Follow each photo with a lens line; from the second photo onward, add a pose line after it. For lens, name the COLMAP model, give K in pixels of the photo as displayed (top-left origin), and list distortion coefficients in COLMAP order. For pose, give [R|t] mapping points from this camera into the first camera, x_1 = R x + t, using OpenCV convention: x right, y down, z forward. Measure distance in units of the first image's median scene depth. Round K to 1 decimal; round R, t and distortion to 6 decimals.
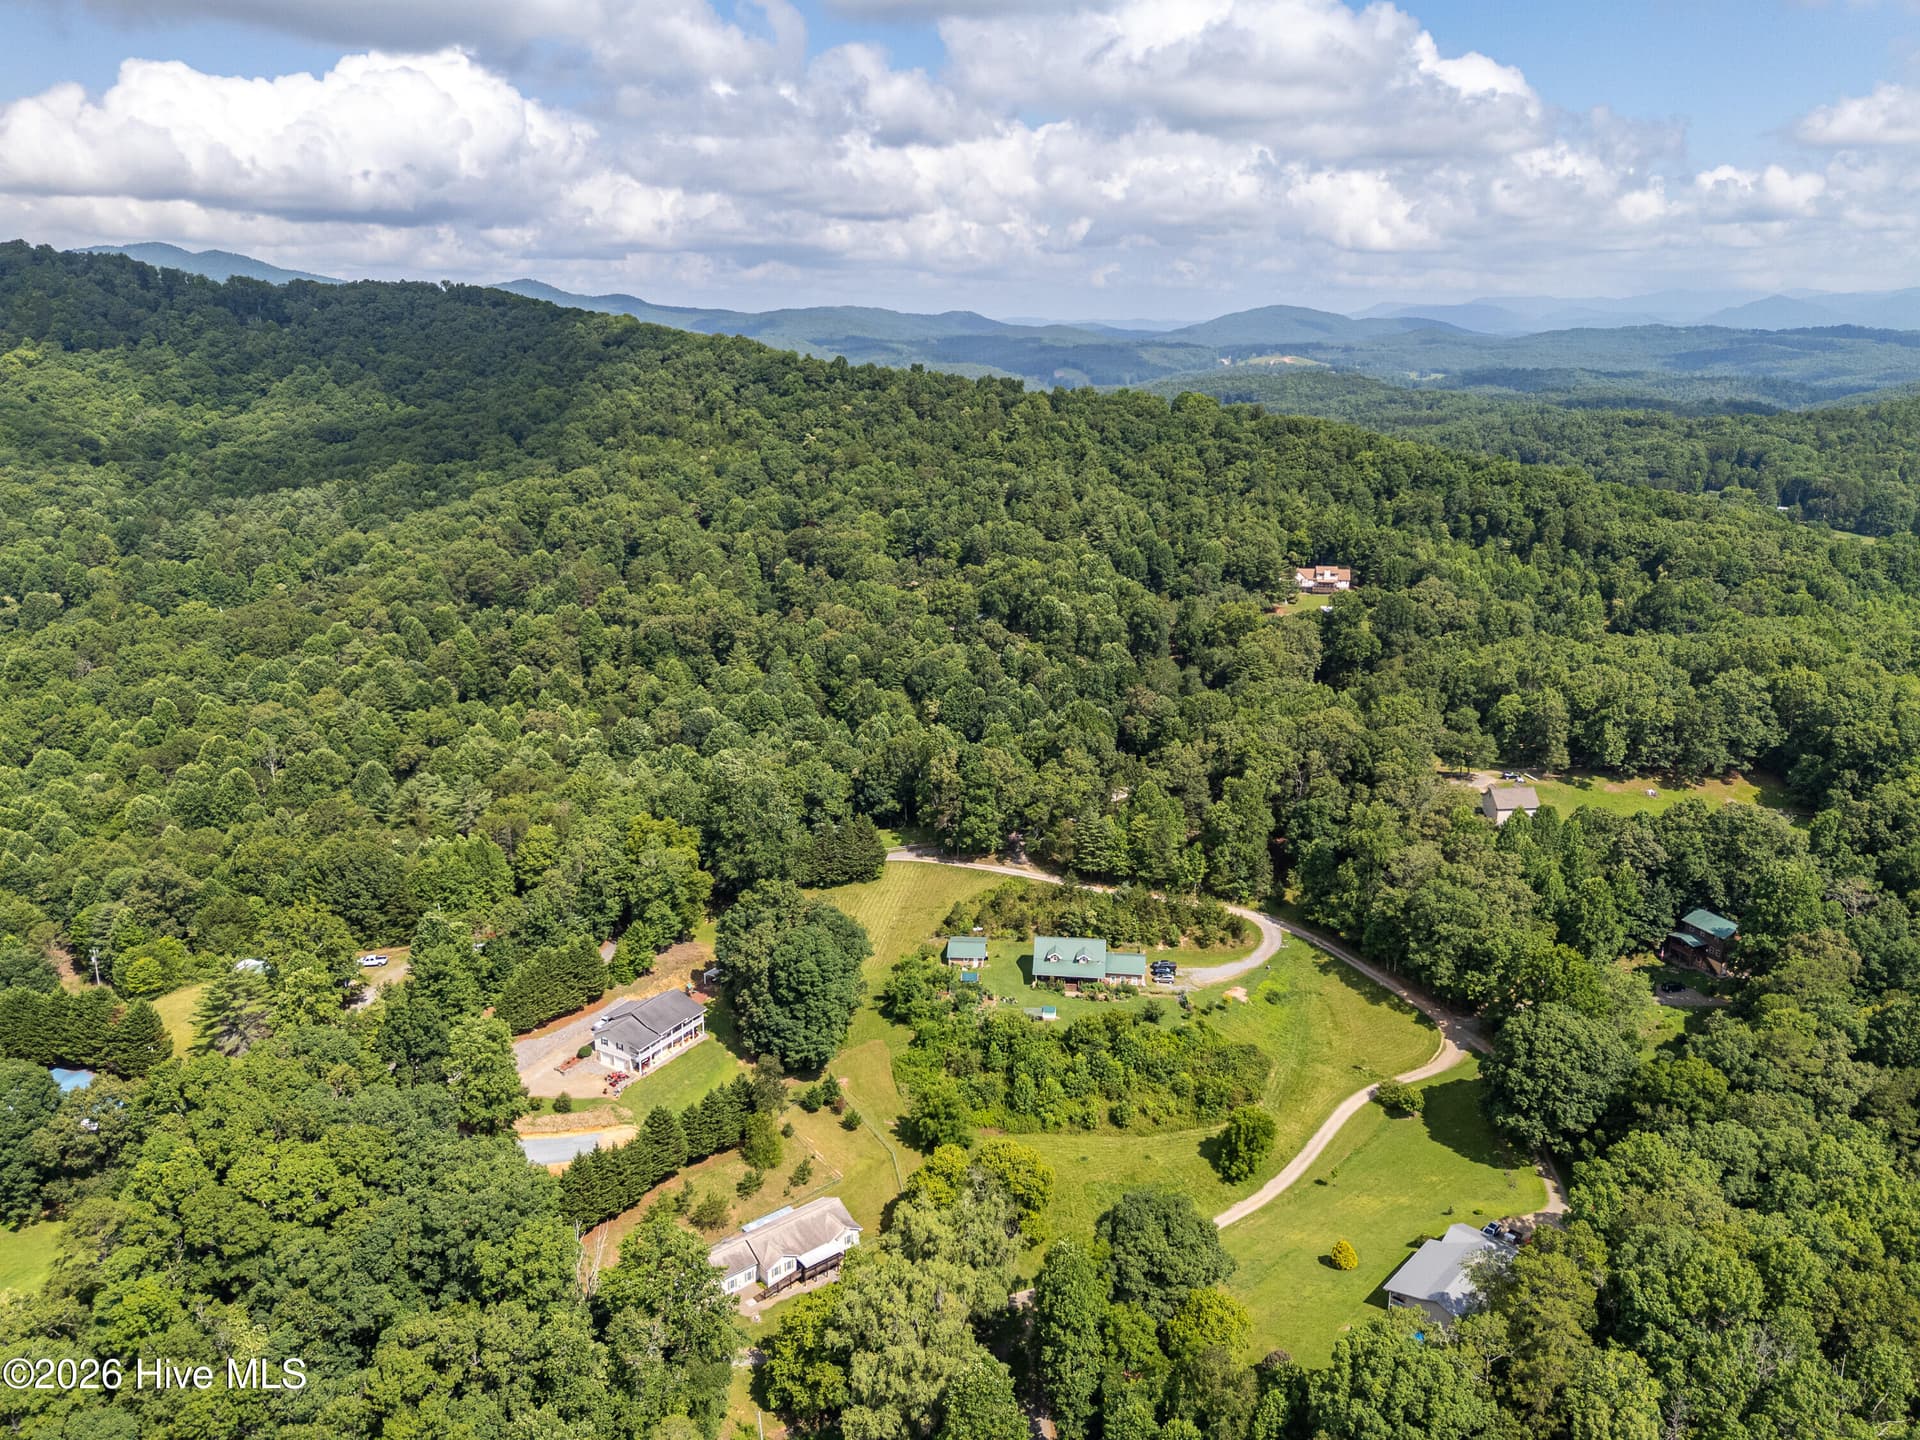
lens RADIAL K [[1403.8, 0, 959.7], [0, 1403.8, 722.4], [0, 0, 1]] dist [0.039667, -0.016791]
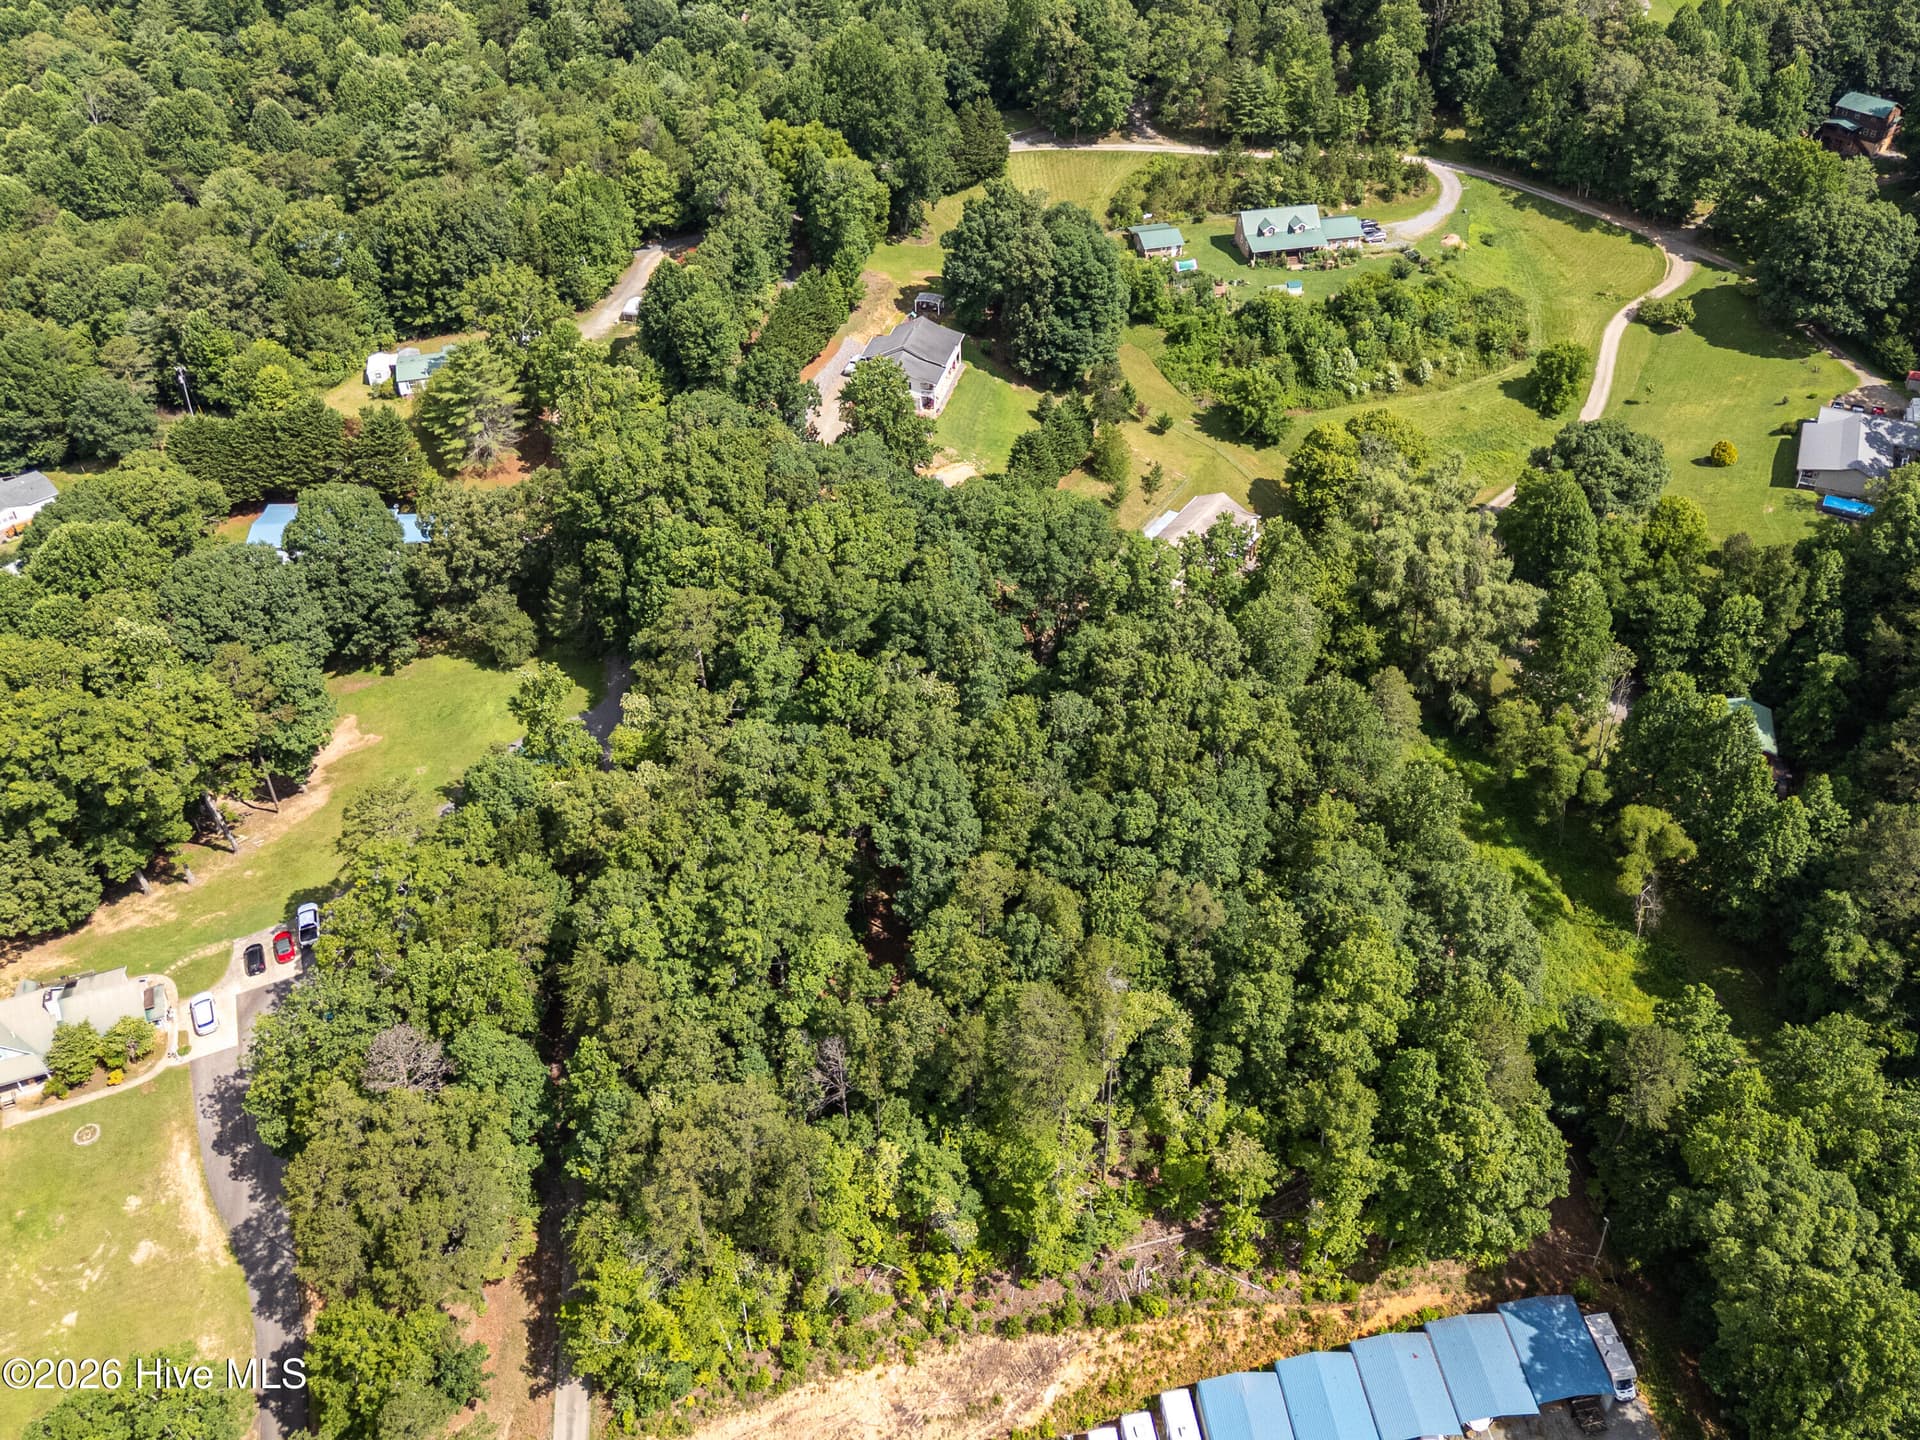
lens RADIAL K [[1403.8, 0, 959.5], [0, 1403.8, 721.1], [0, 0, 1]] dist [0.039667, -0.016791]
pose [[0.954230, -0.204075, 0.218627, -0.404760], [0.087148, 0.889027, 0.449485, 0.016650], [-0.286094, -0.409860, 0.866121, 0.108503]]
